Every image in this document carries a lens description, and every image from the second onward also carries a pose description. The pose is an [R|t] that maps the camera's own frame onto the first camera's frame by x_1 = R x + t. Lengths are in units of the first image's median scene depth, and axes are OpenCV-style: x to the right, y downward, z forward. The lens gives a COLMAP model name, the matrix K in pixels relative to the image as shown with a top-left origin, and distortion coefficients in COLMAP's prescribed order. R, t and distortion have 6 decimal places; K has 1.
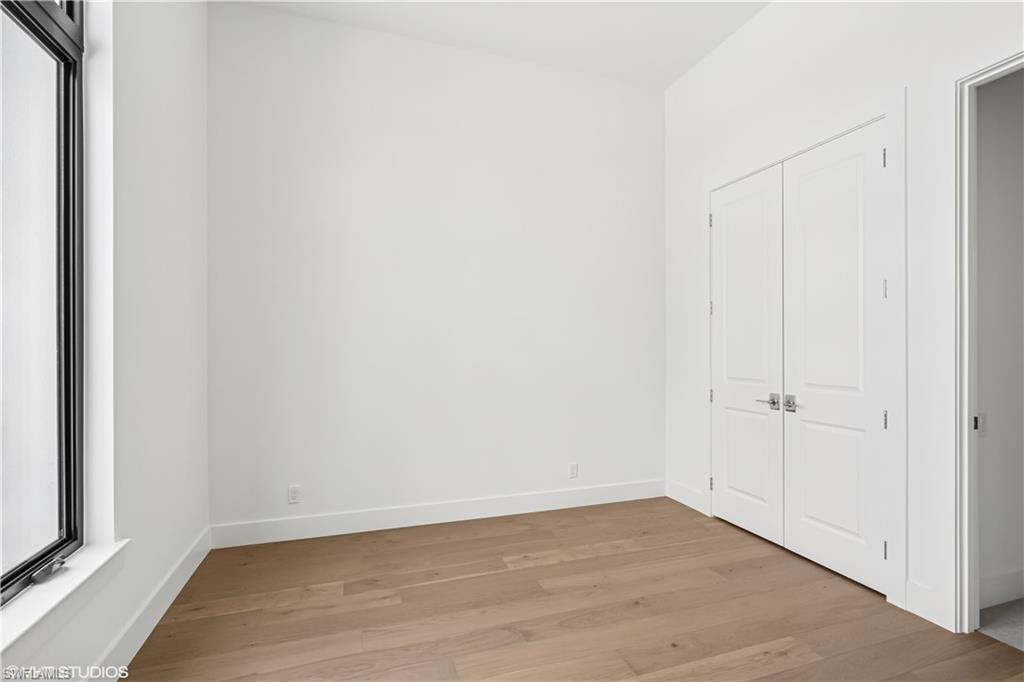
lens RADIAL K [[470.6, 0, 512.6], [0, 470.6, 348.4], [0, 0, 1]] dist [-0.002777, 0.000194]
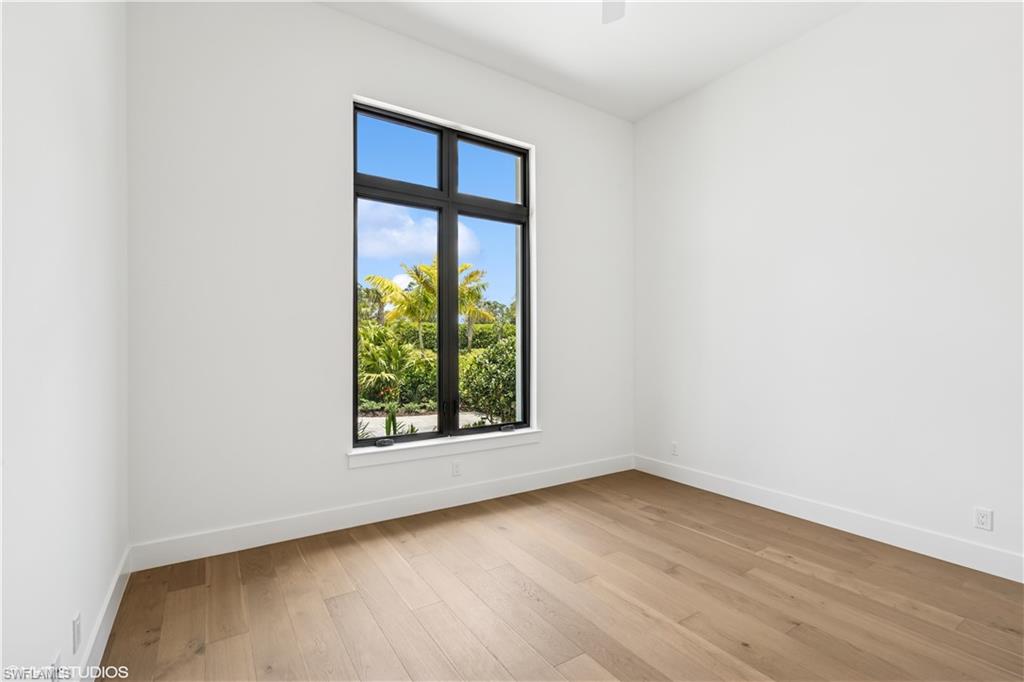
lens RADIAL K [[470.6, 0, 513.1], [0, 470.6, 340.9], [0, 0, 1]] dist [-0.002777, 0.000194]
pose [[0.247765, -0.007122, -0.968794, 0.883003], [0.000727, 0.999974, -0.007166, -0.001866], [0.968820, 0.001071, 0.247764, 0.207893]]
